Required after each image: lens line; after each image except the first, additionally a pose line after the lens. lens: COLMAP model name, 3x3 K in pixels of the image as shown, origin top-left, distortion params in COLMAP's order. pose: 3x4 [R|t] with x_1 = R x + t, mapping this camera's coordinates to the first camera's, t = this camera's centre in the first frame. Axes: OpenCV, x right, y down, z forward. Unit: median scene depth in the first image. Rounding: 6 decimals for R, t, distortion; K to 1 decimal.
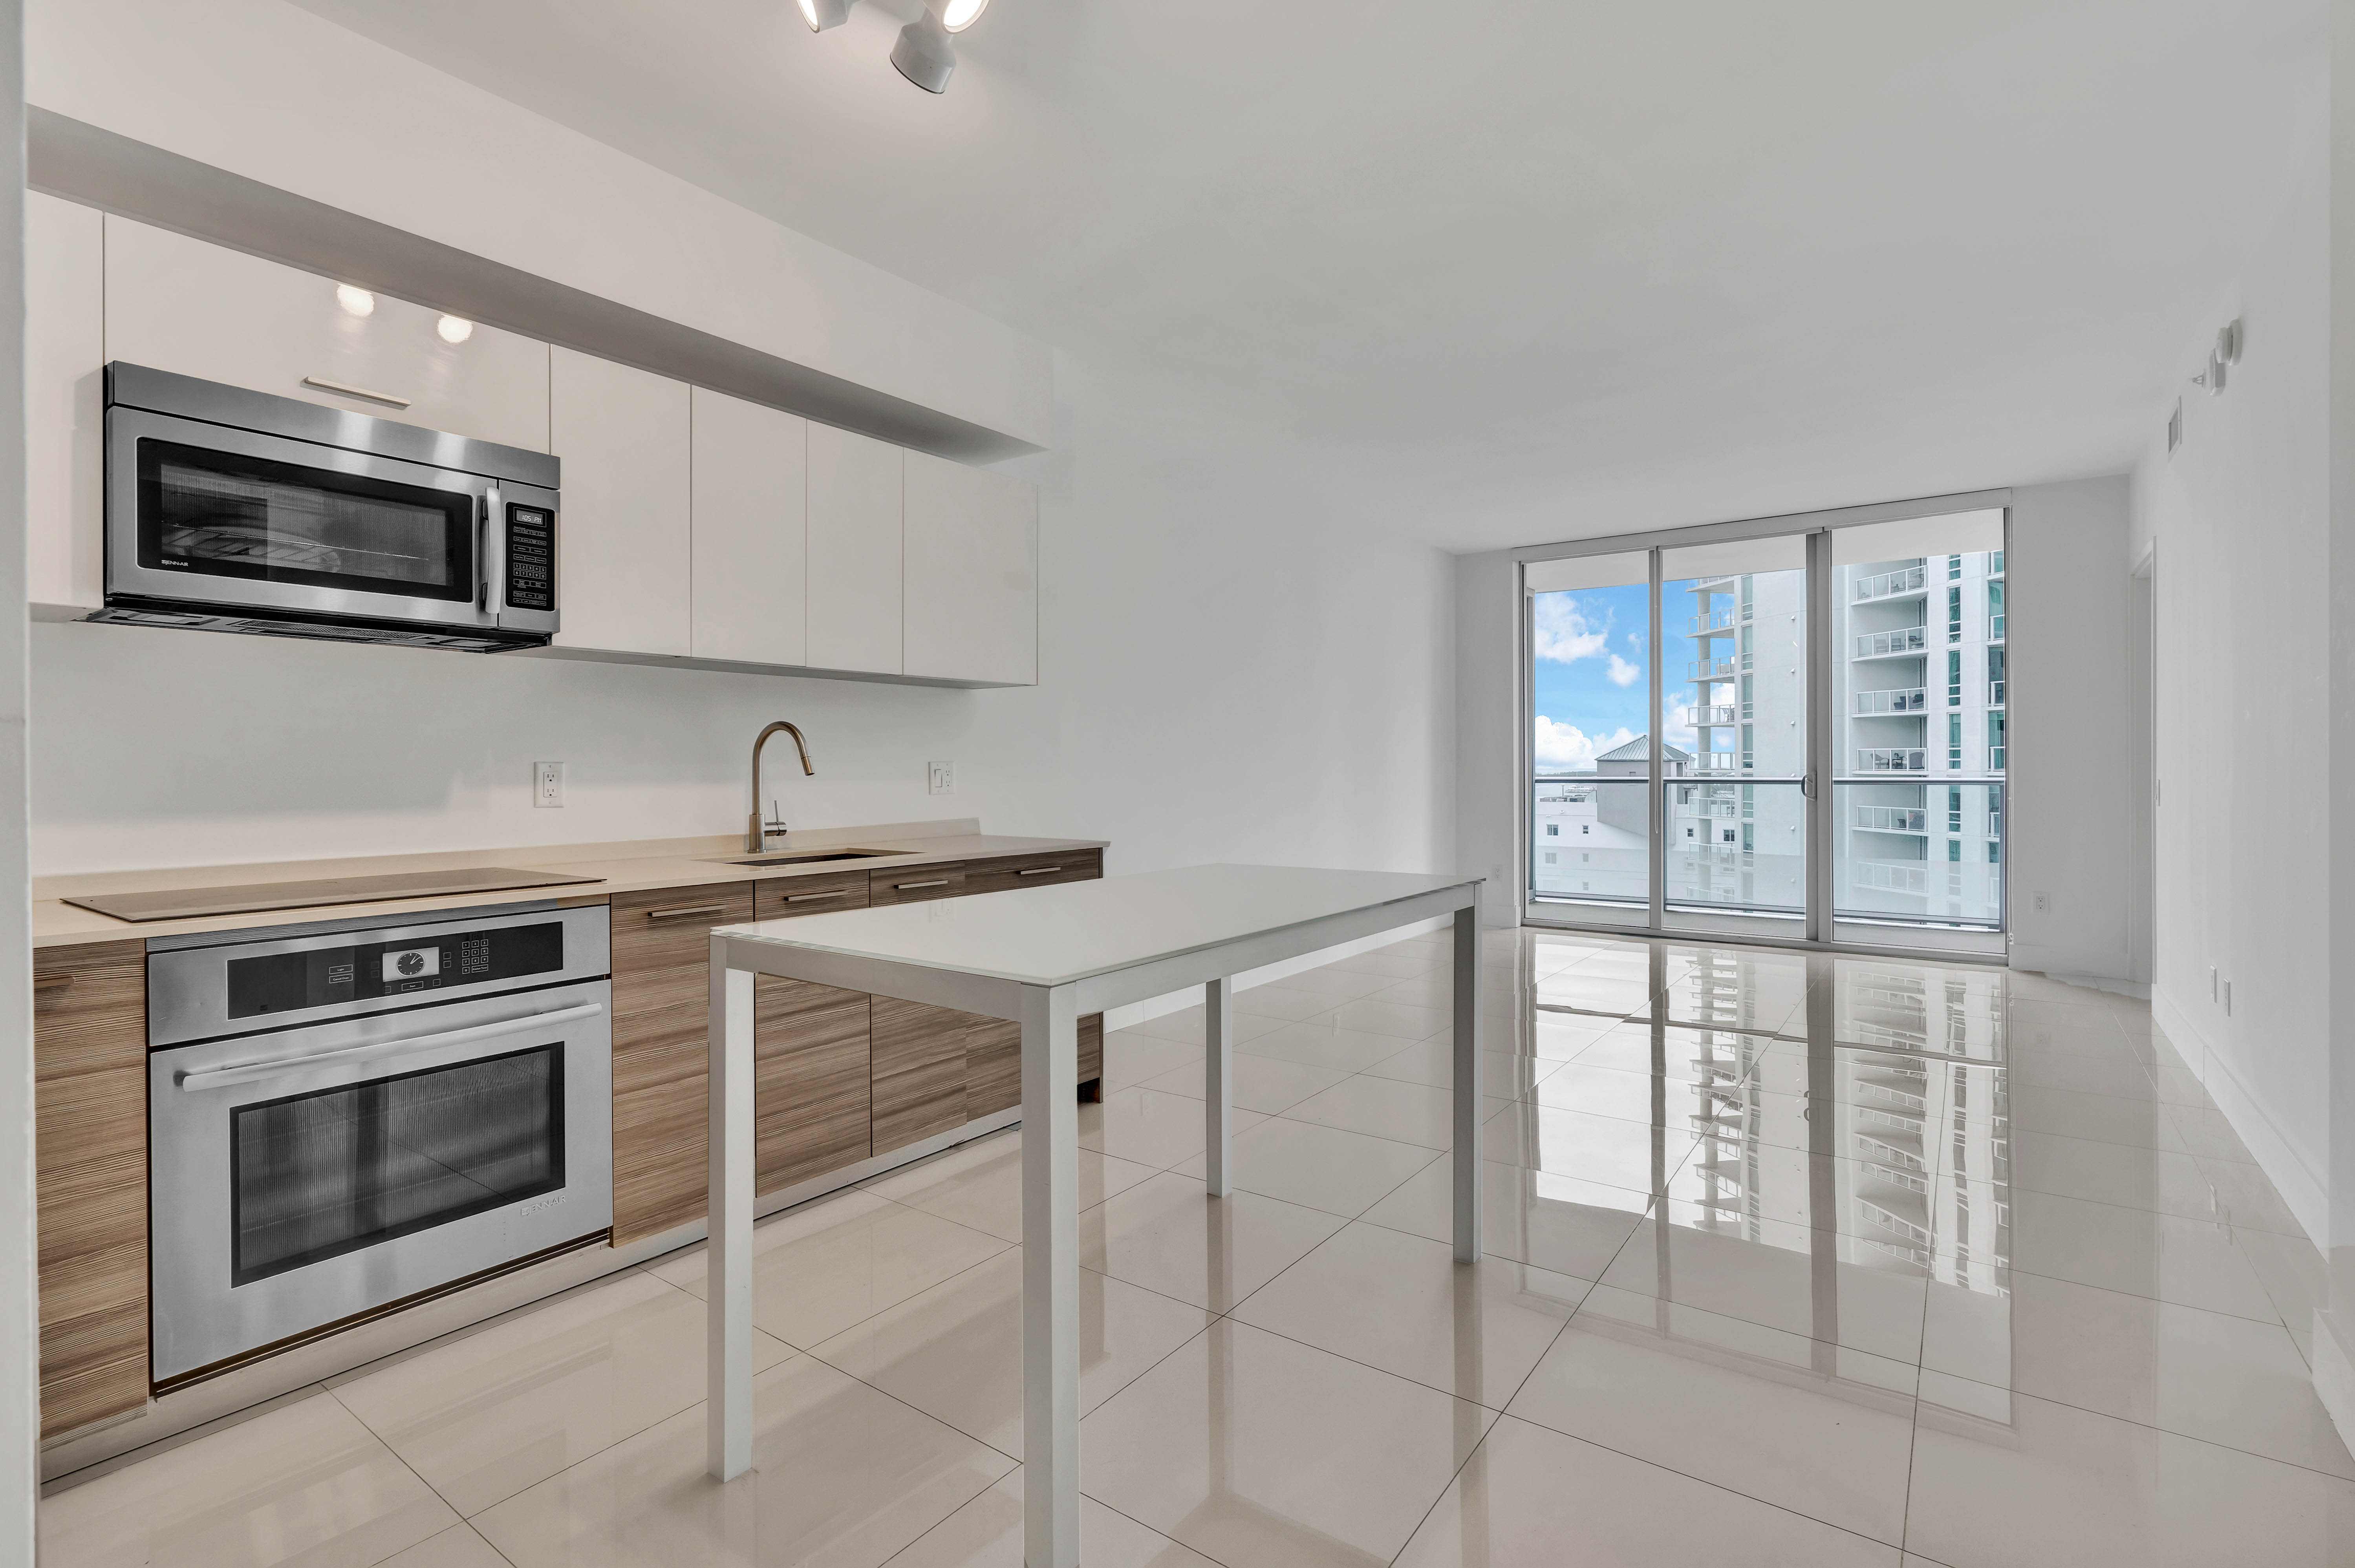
lens RADIAL K [[1093.2, 0, 1182.3], [0, 1093.2, 774.7], [0, 0, 1]] dist [0.001578, 0.000609]
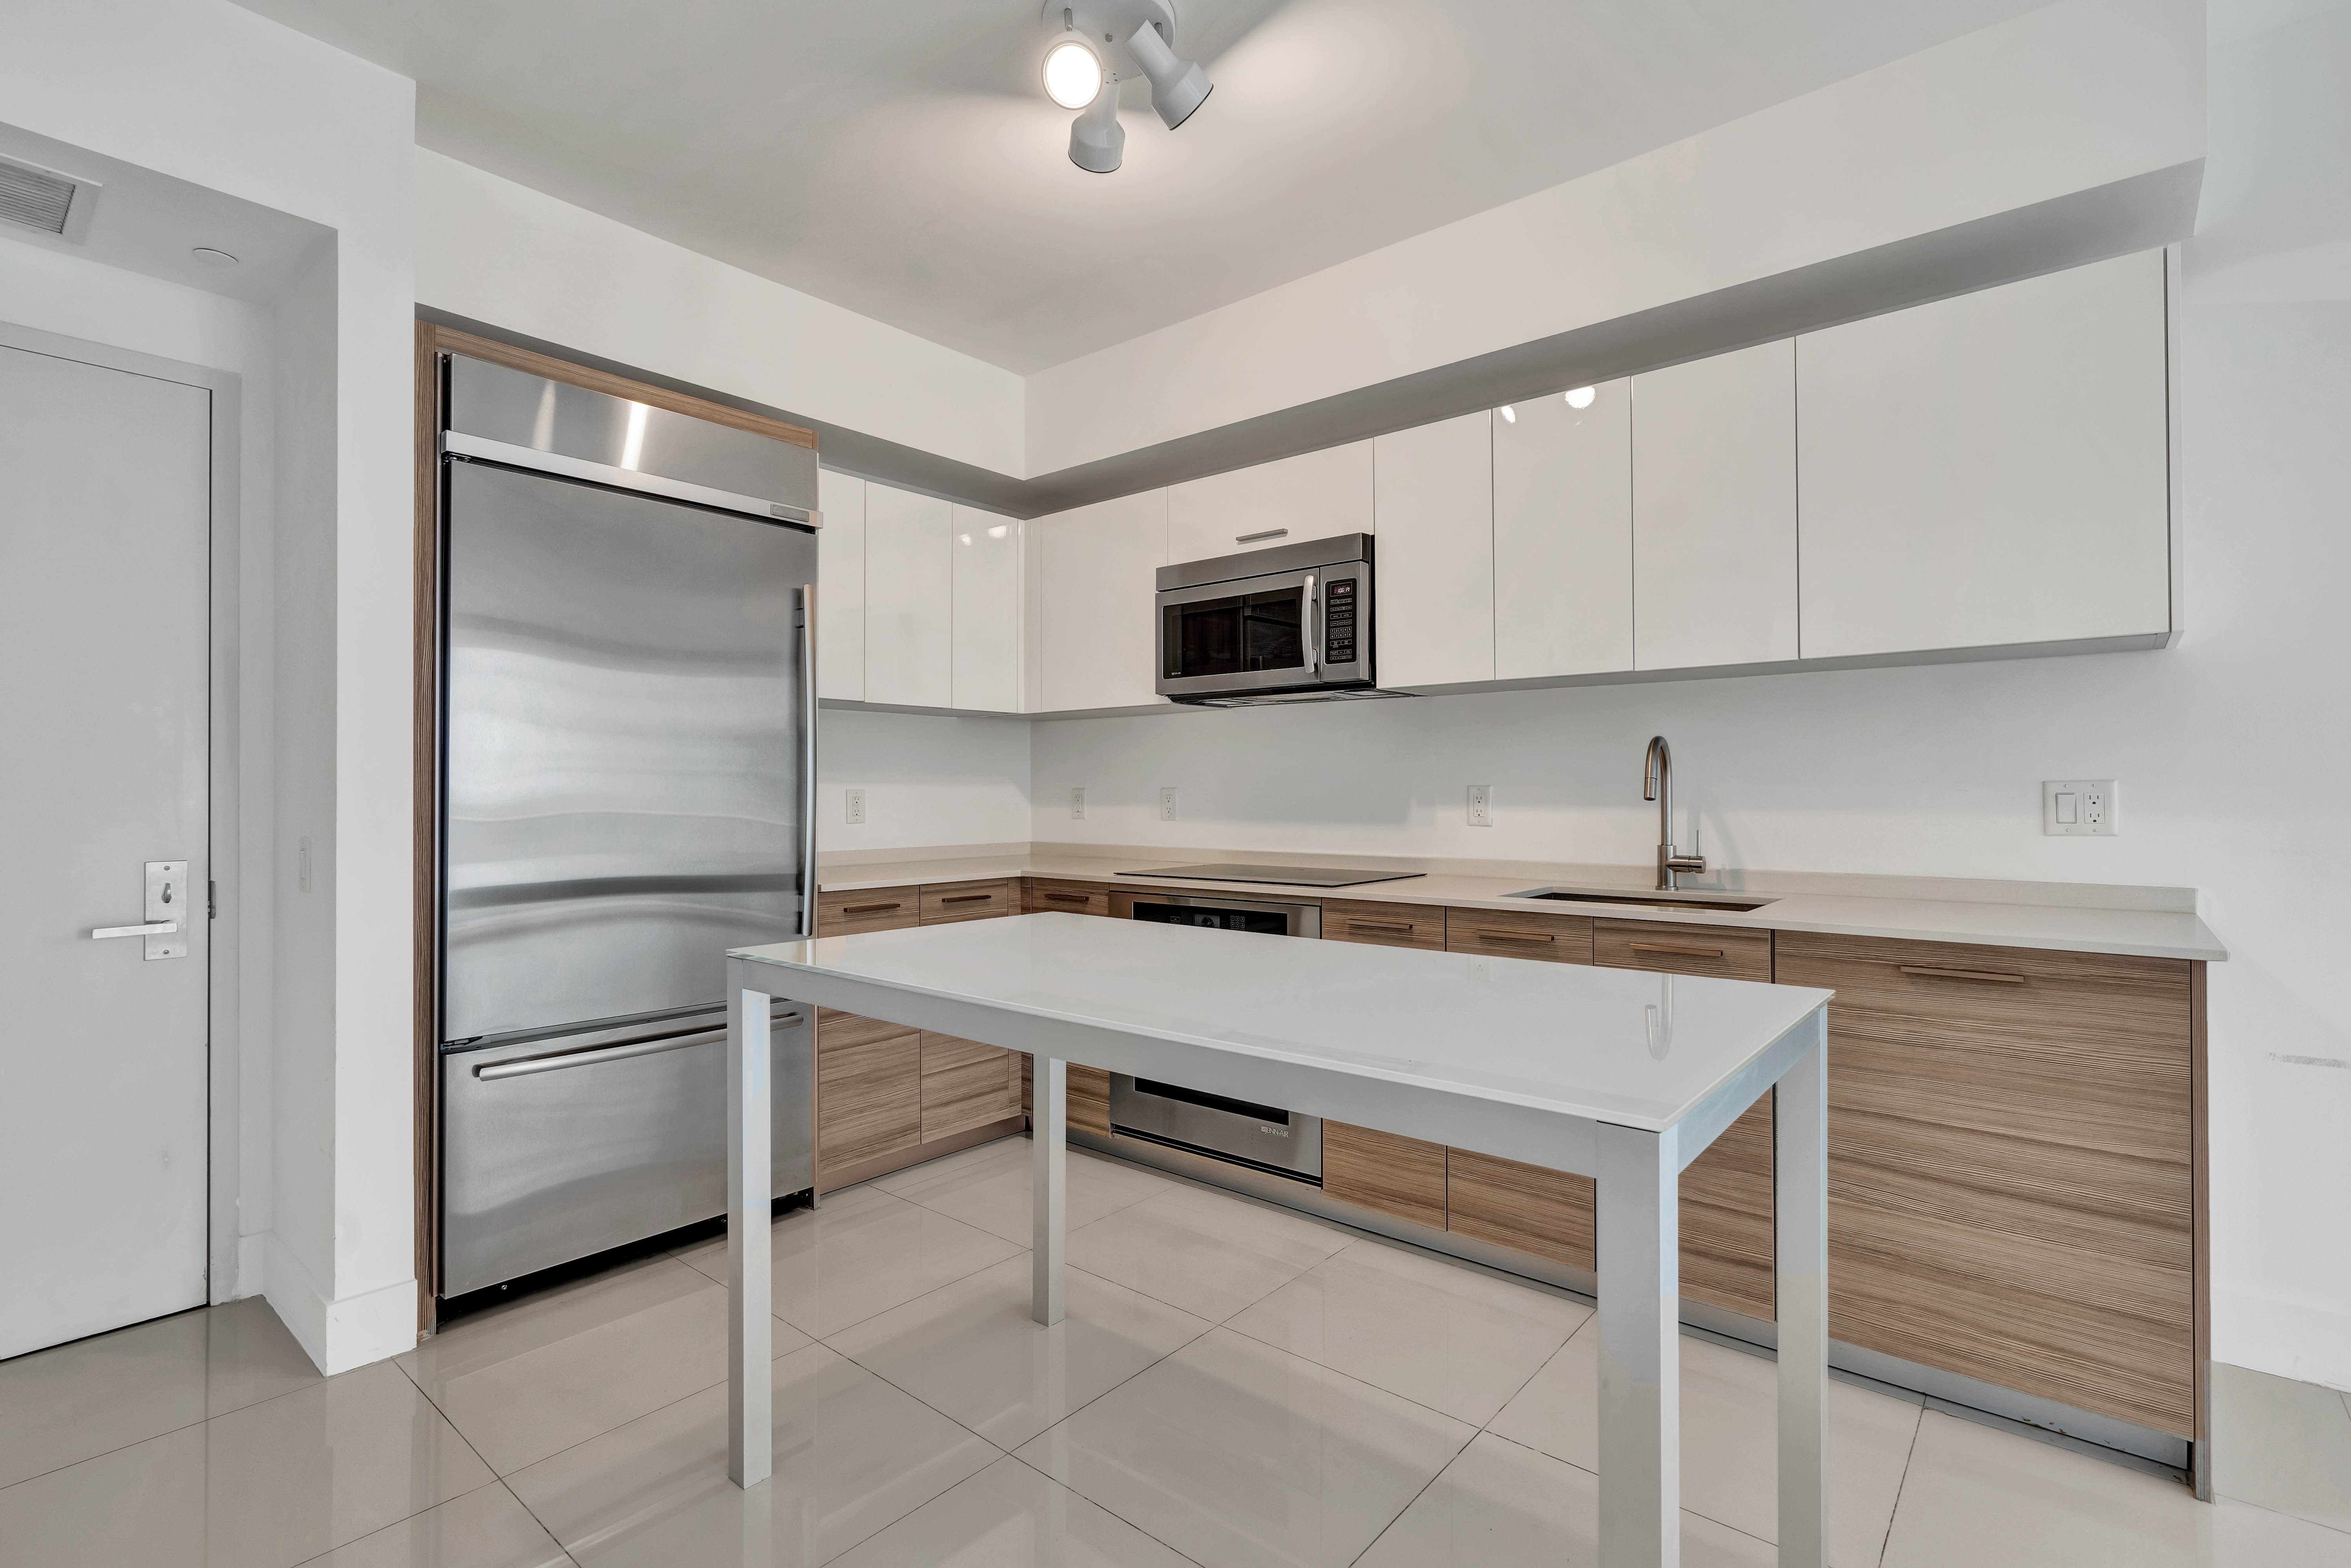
lens RADIAL K [[1095.0, 0, 1175.5], [0, 1095.0, 784.0], [0, 0, 1]] dist [-0.000730, 0.000796]
pose [[-0.068989, -0.000260, -0.997617, 0.639991], [-0.002415, 0.999997, -0.000093, -0.013428], [0.997614, 0.002402, -0.068990, 0.875647]]
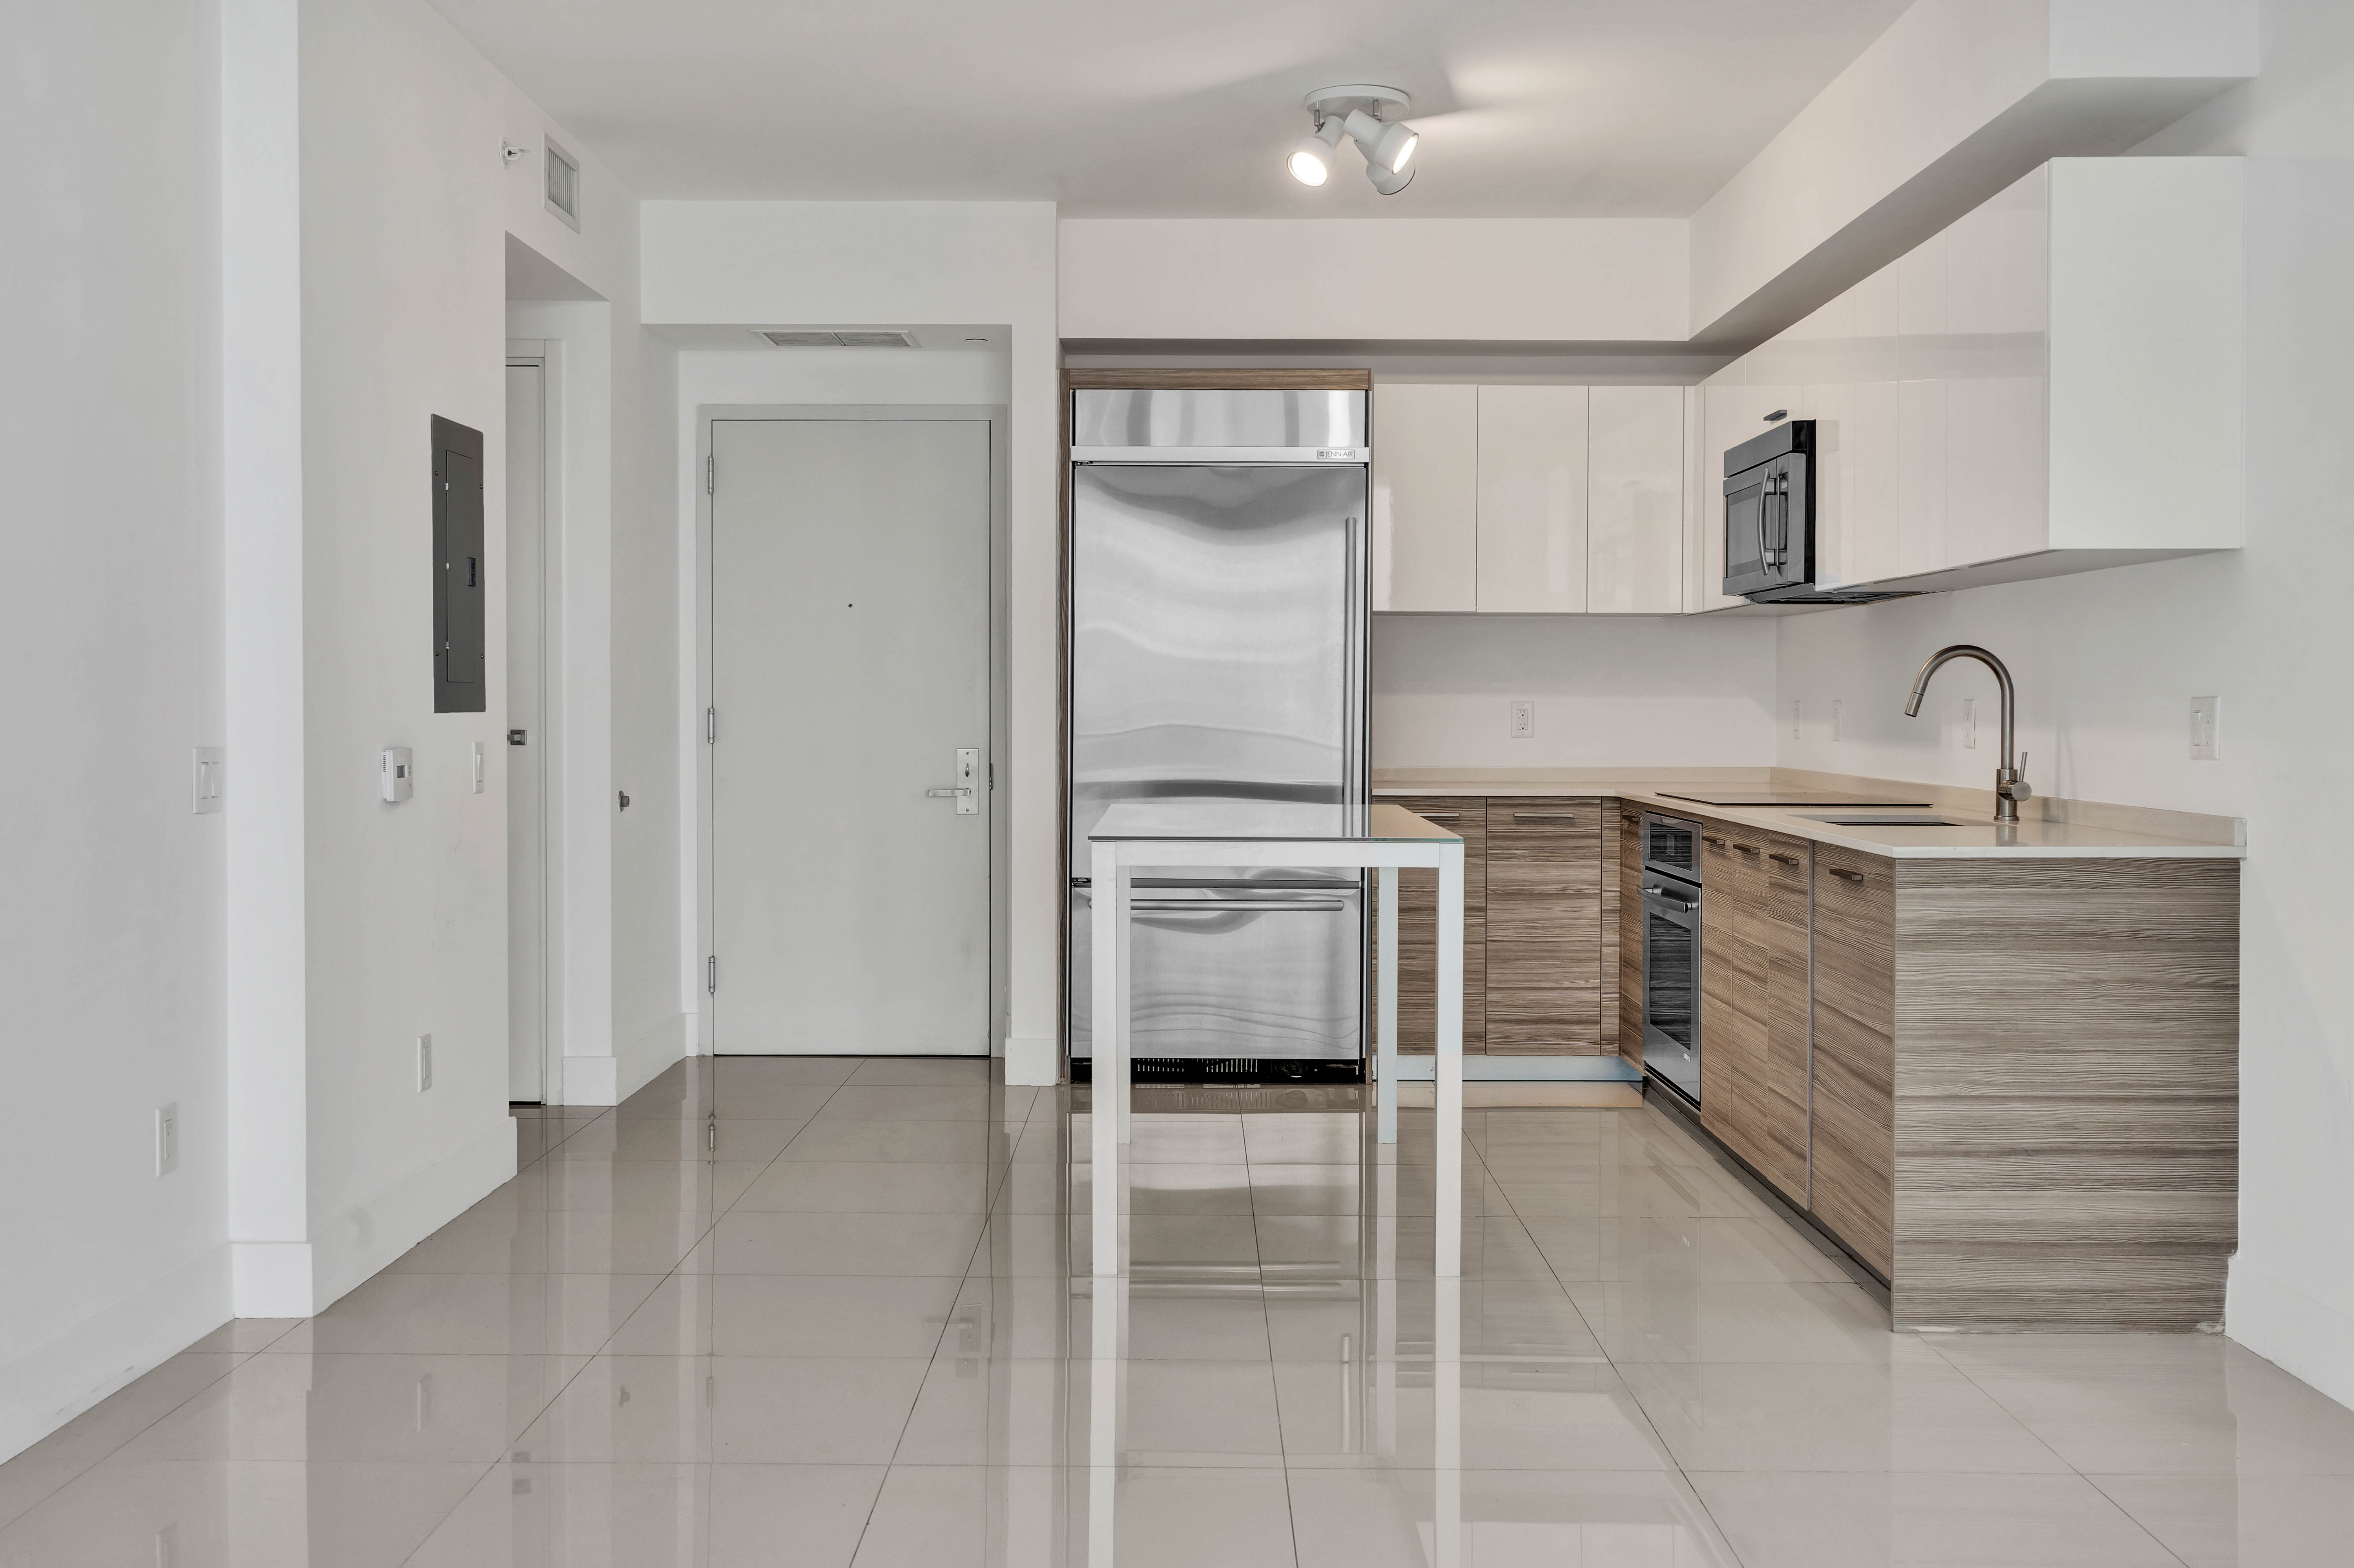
lens RADIAL K [[2510.8, 0, 1177.0], [0, 2510.8, 784.0], [0, 0, 1]] dist [-0.008497, -0.003892]
pose [[-0.816770, 0.023191, -0.576497, 1.379842], [0.000047, 0.999195, 0.040128, -0.028248], [0.576963, 0.032748, -0.816113, 2.696695]]
